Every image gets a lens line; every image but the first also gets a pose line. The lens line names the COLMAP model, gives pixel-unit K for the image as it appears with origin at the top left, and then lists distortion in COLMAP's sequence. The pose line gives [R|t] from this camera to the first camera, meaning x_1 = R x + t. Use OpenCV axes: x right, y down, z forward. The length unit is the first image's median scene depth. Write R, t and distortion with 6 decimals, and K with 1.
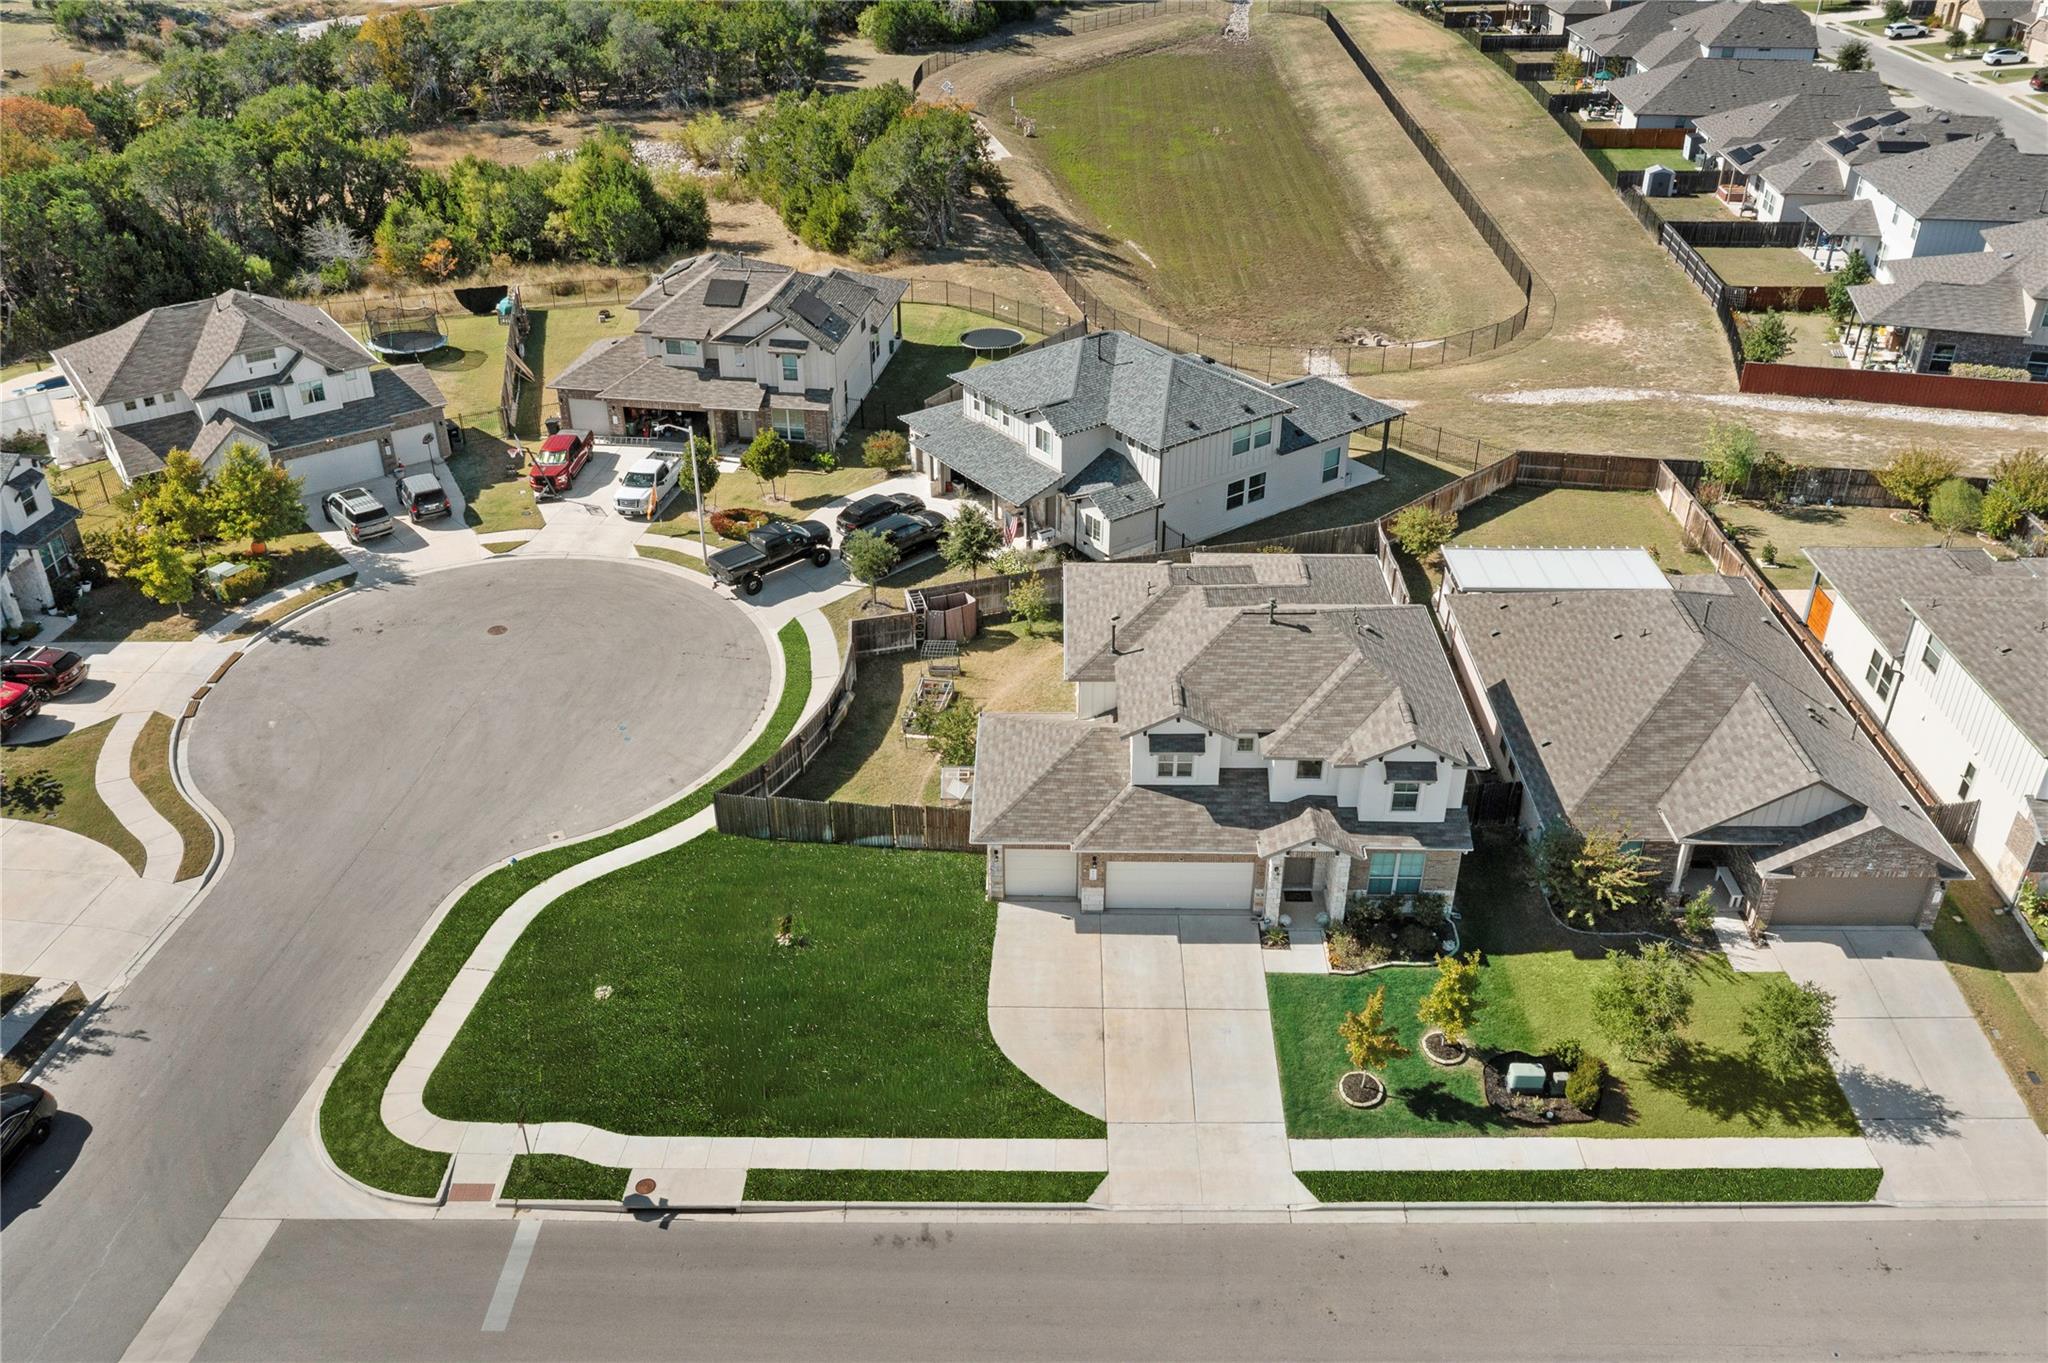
lens RADIAL K [[1642.4, 0, 1024.0], [0, 1642.4, 681.5], [0, 0, 1]] dist [-0.027157, -0.000883]
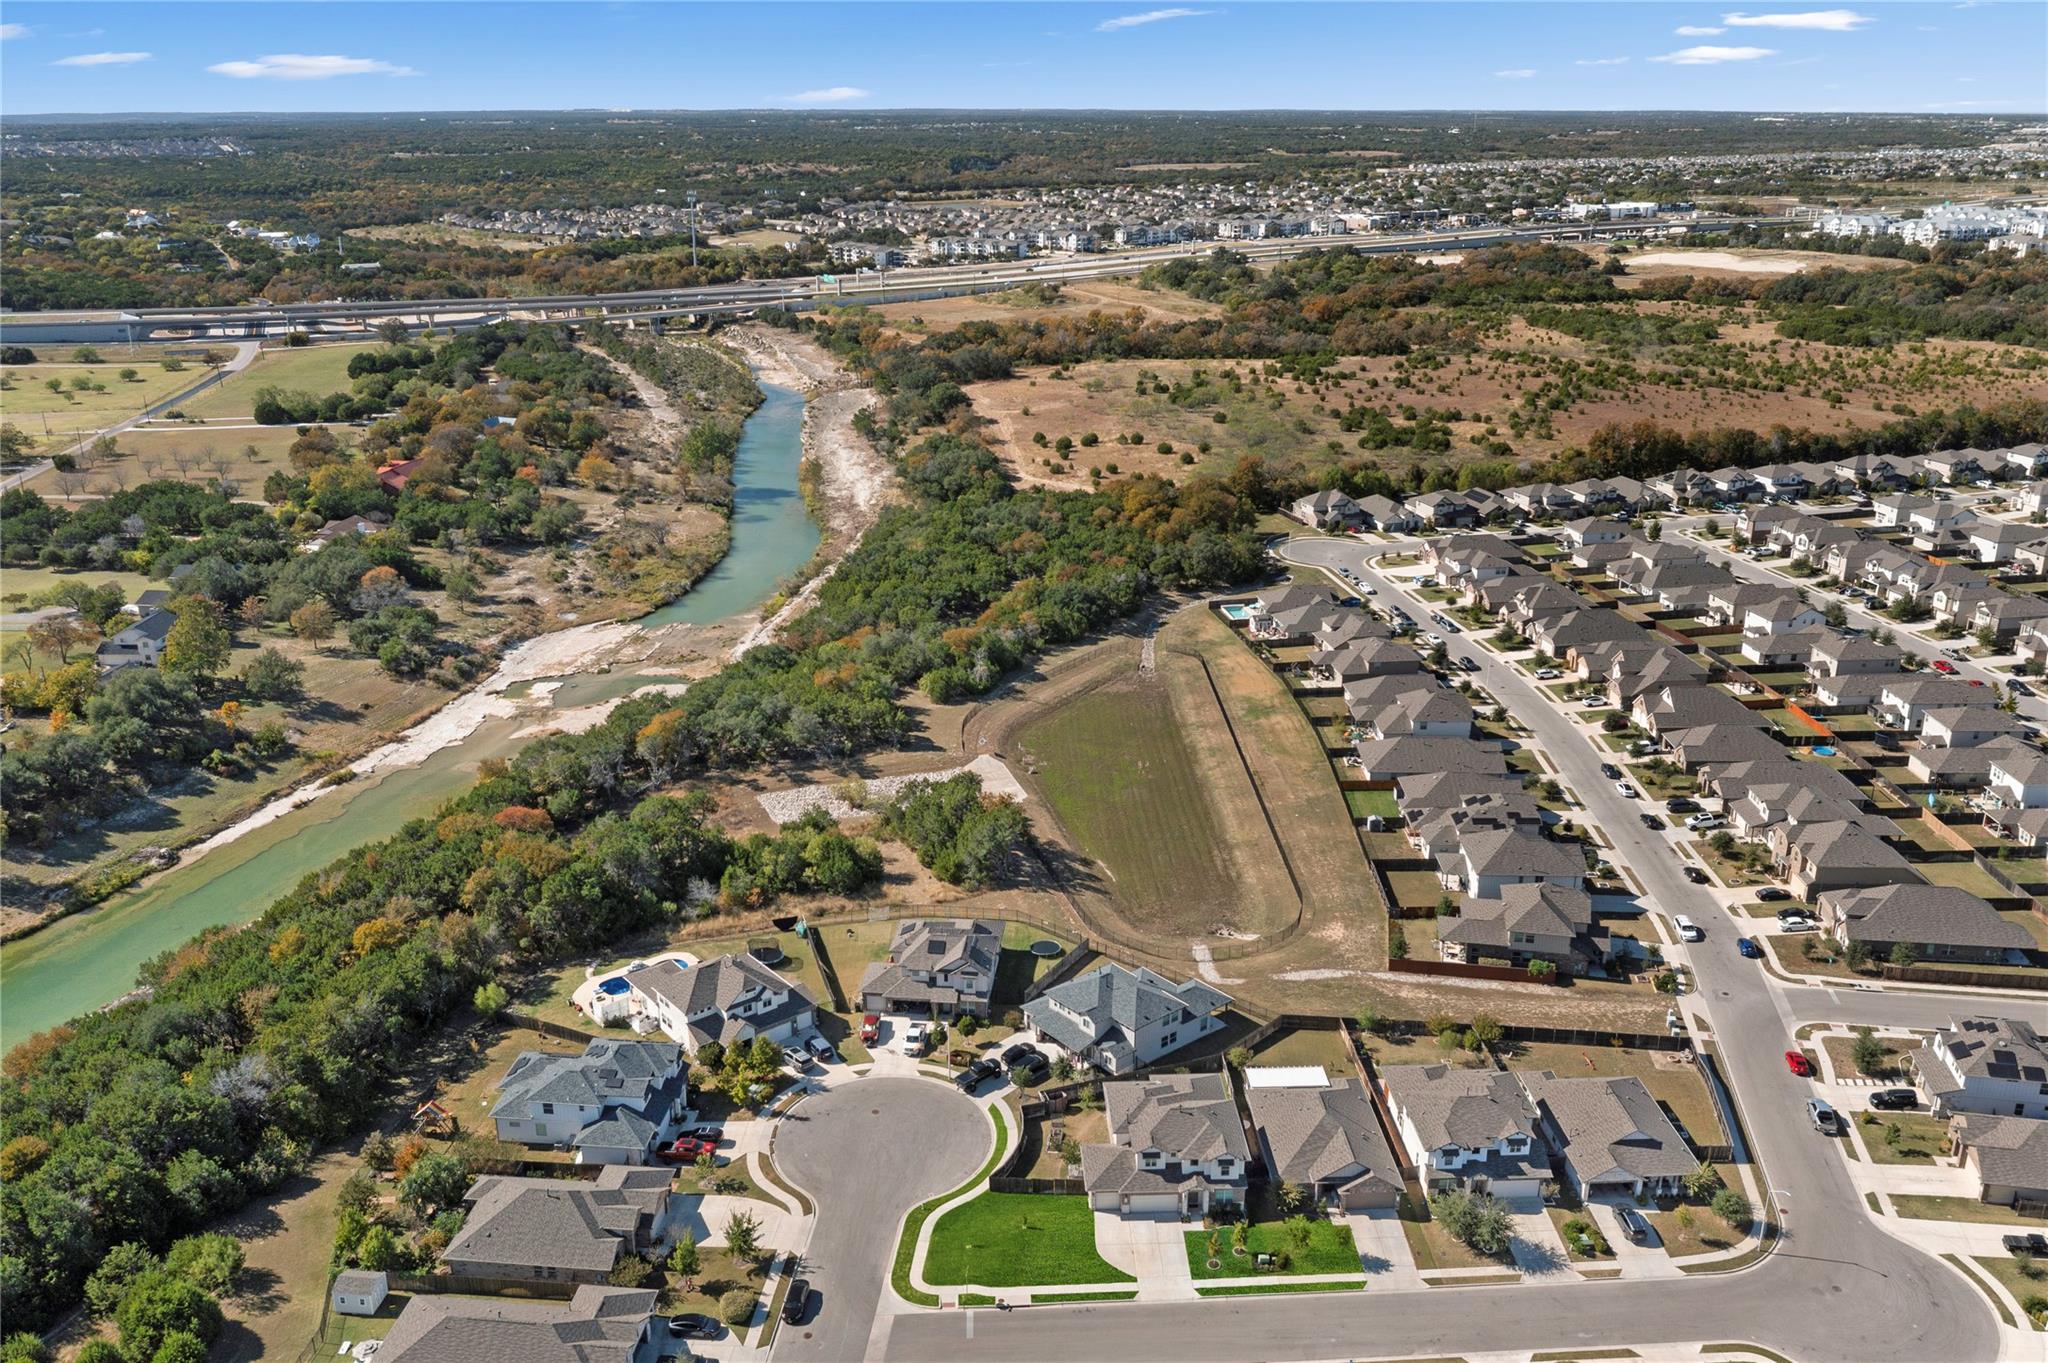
lens RADIAL K [[1663.8, 0, 1024.0], [0, 1663.8, 681.5], [0, 0, 1]] dist [-0.012992, 0.000326]
pose [[0.998395, -0.018660, 0.053470, -0.214087], [0.029318, 0.978090, -0.206110, -0.142111], [-0.048452, 0.207347, 0.977067, -1.607874]]
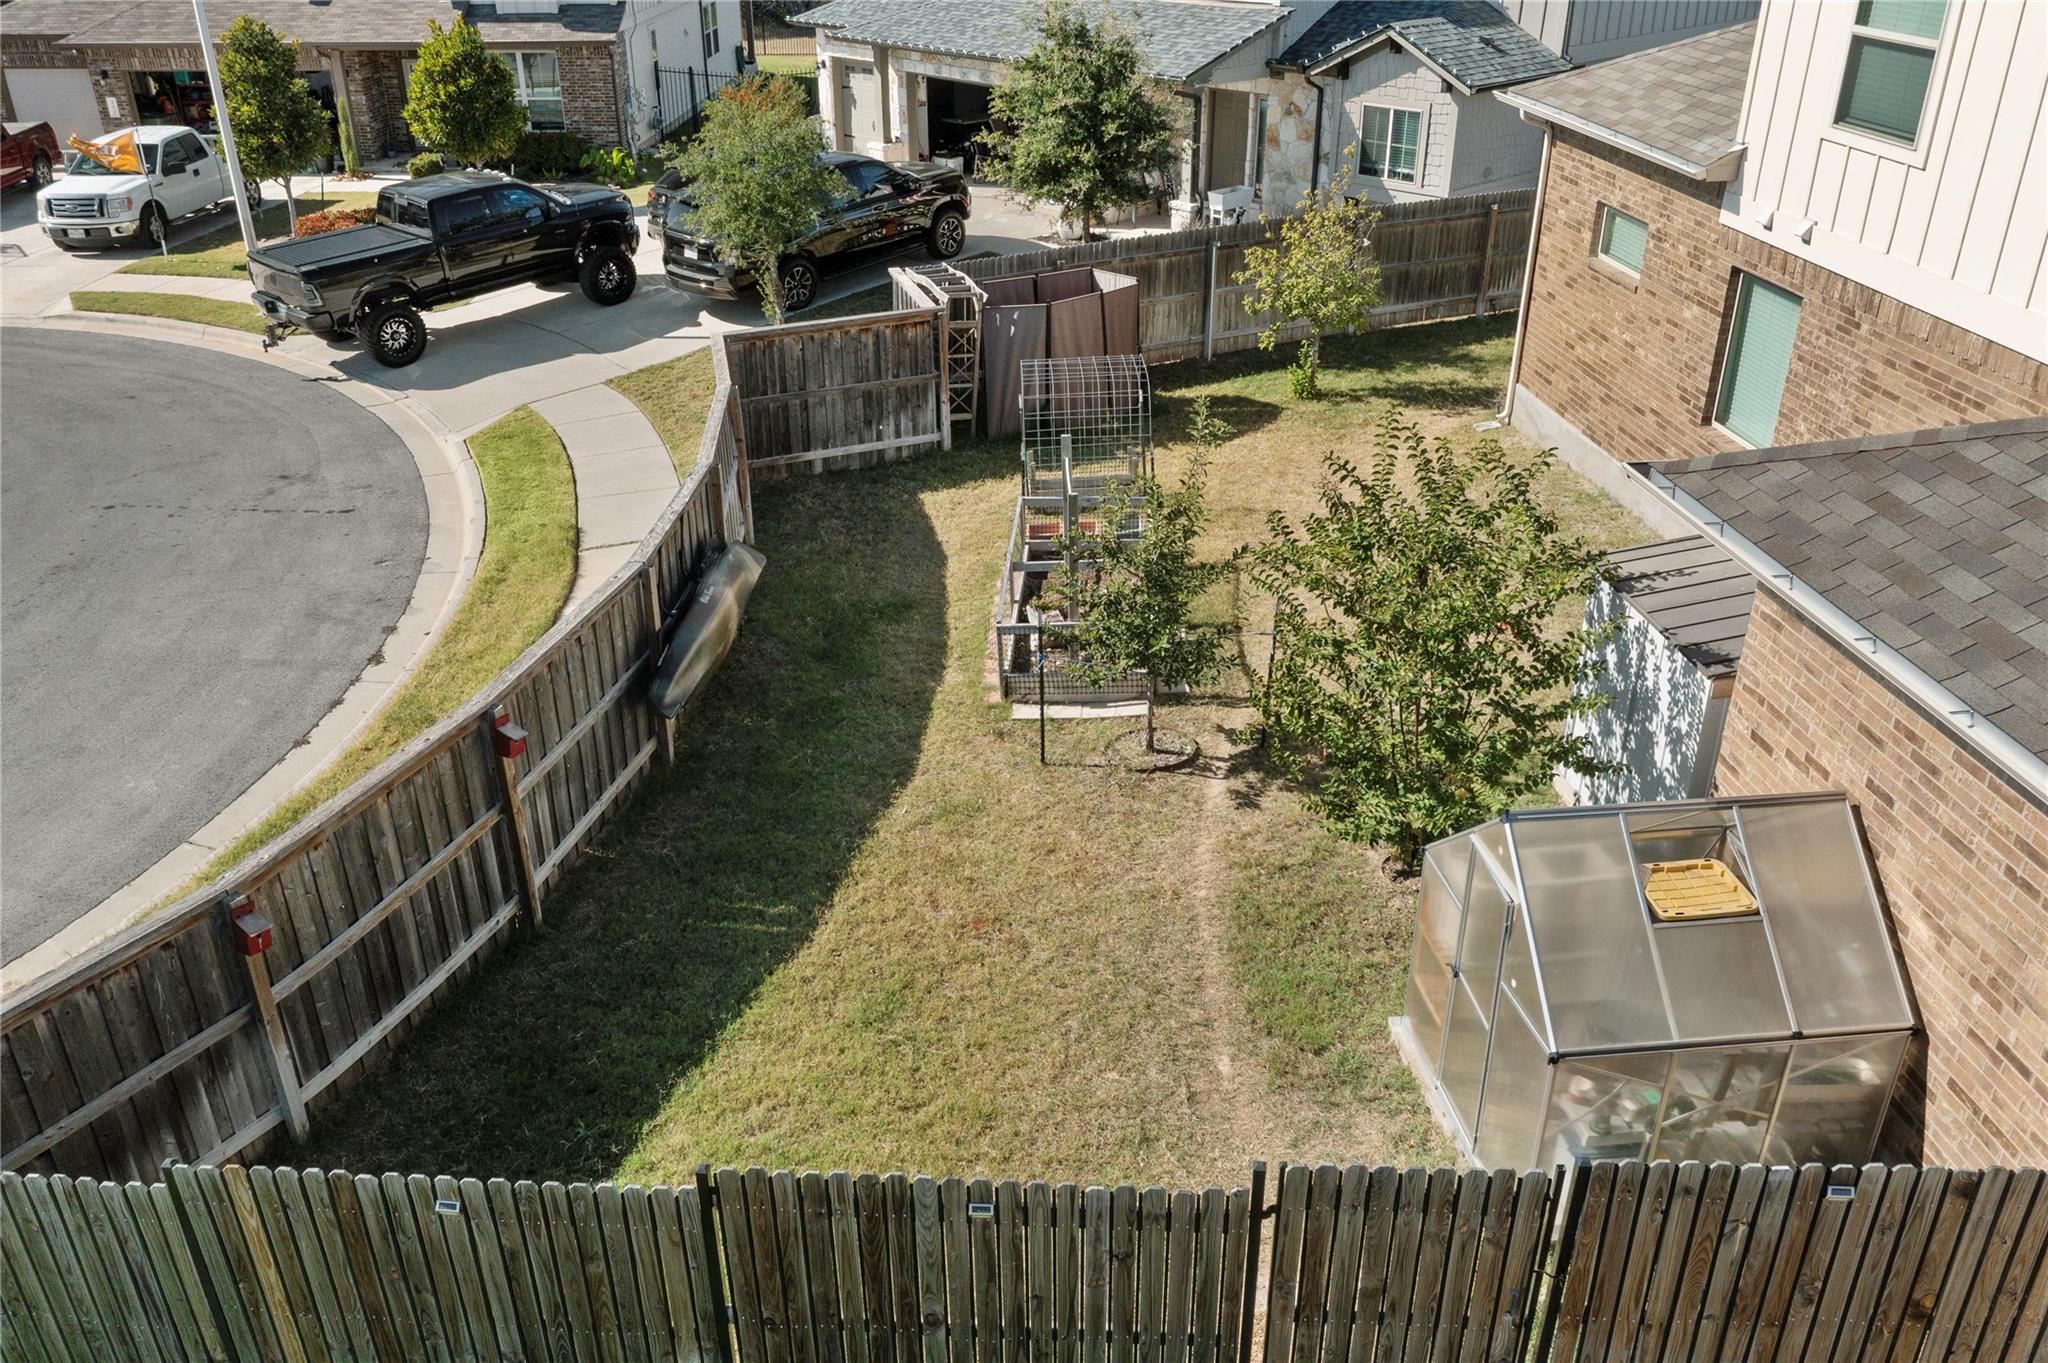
lens RADIAL K [[1663.8, 0, 1024.0], [0, 1663.8, 681.5], [0, 0, 1]] dist [-0.012992, 0.000326]
pose [[0.992614, -0.065191, 0.102308, -0.081553], [0.070654, 0.996211, -0.050712, 0.035002], [-0.098614, 0.057566, 0.993459, 0.678719]]
